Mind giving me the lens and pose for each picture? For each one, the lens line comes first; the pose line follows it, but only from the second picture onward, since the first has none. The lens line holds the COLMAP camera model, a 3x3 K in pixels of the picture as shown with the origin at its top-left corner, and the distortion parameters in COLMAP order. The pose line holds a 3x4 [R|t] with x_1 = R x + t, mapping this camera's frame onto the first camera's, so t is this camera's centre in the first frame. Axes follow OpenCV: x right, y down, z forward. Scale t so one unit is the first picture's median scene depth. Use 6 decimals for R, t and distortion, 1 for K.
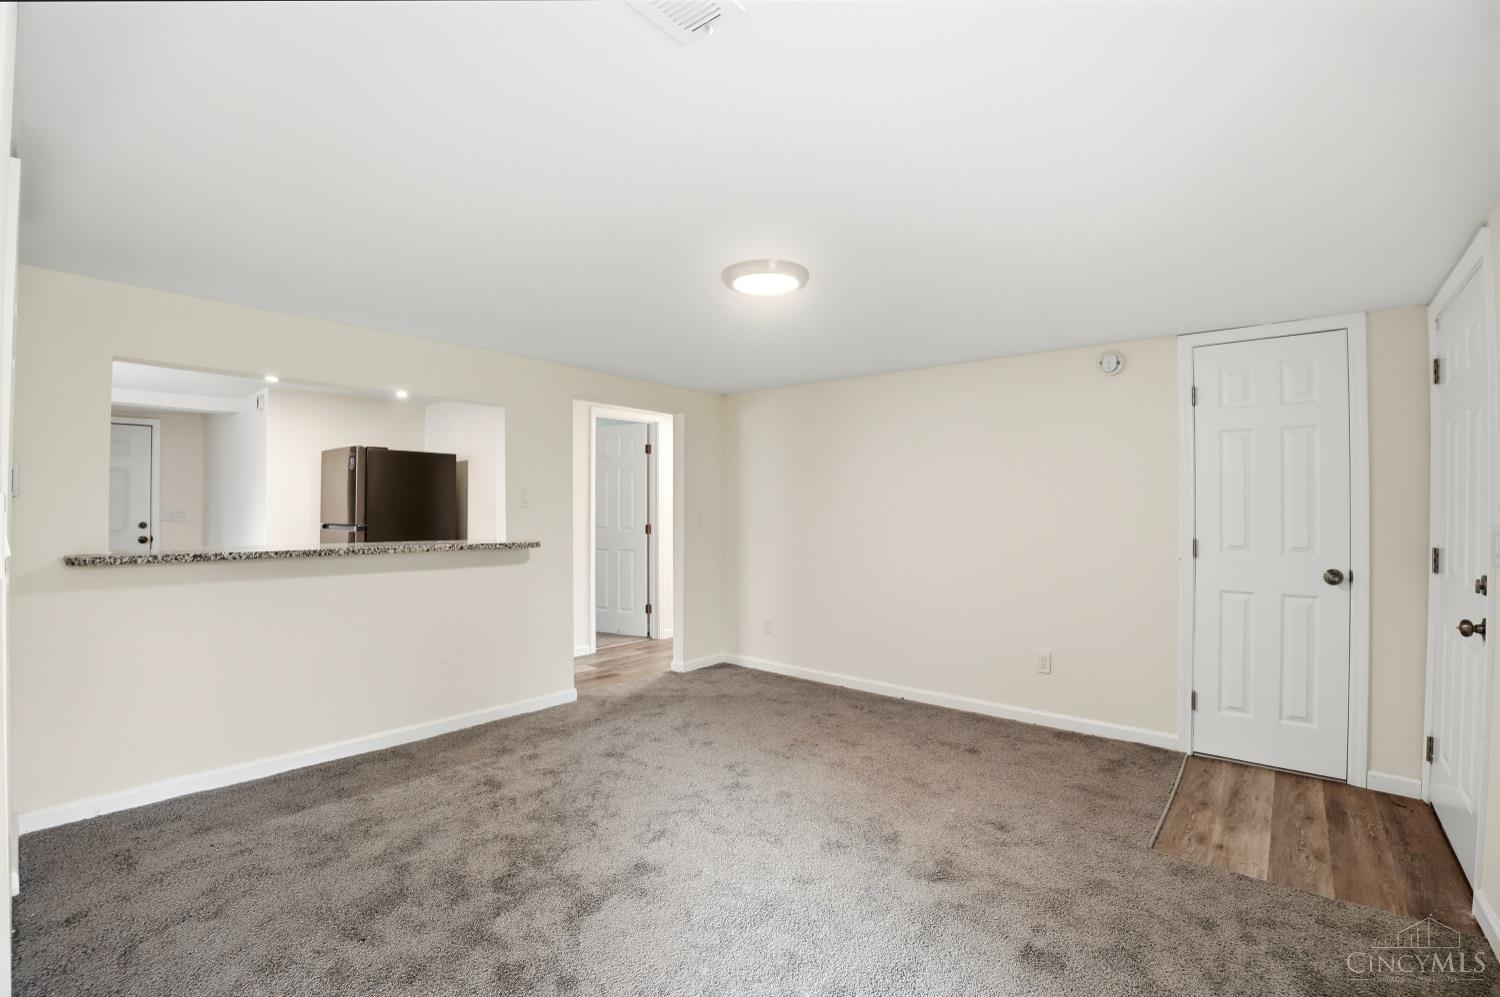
lens RADIAL K [[681.2, 0, 755.3], [0, 681.2, 502.4], [0, 0, 1]] dist [-0.002795, -0.000030]
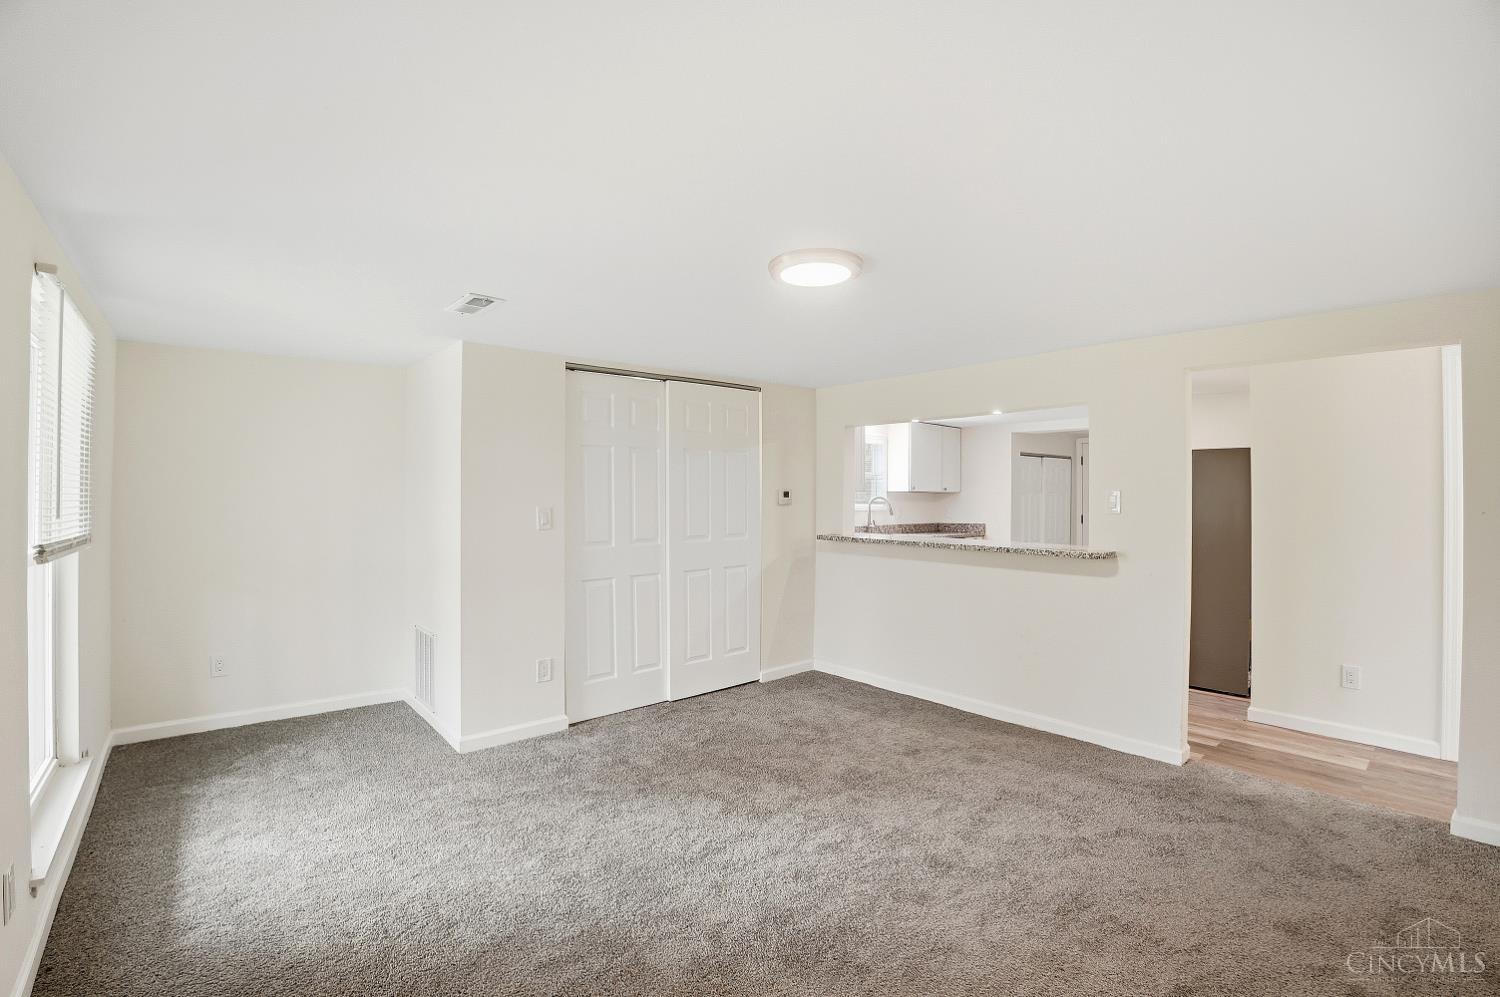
lens RADIAL K [[681.2, 0, 755.1], [0, 681.2, 504.1], [0, 0, 1]] dist [-0.002795, -0.000030]
pose [[-0.149137, -0.007008, -0.988792, 0.698115], [0.003388, 0.999965, -0.007599, 0.002443], [0.988811, -0.004484, -0.149108, 0.799539]]
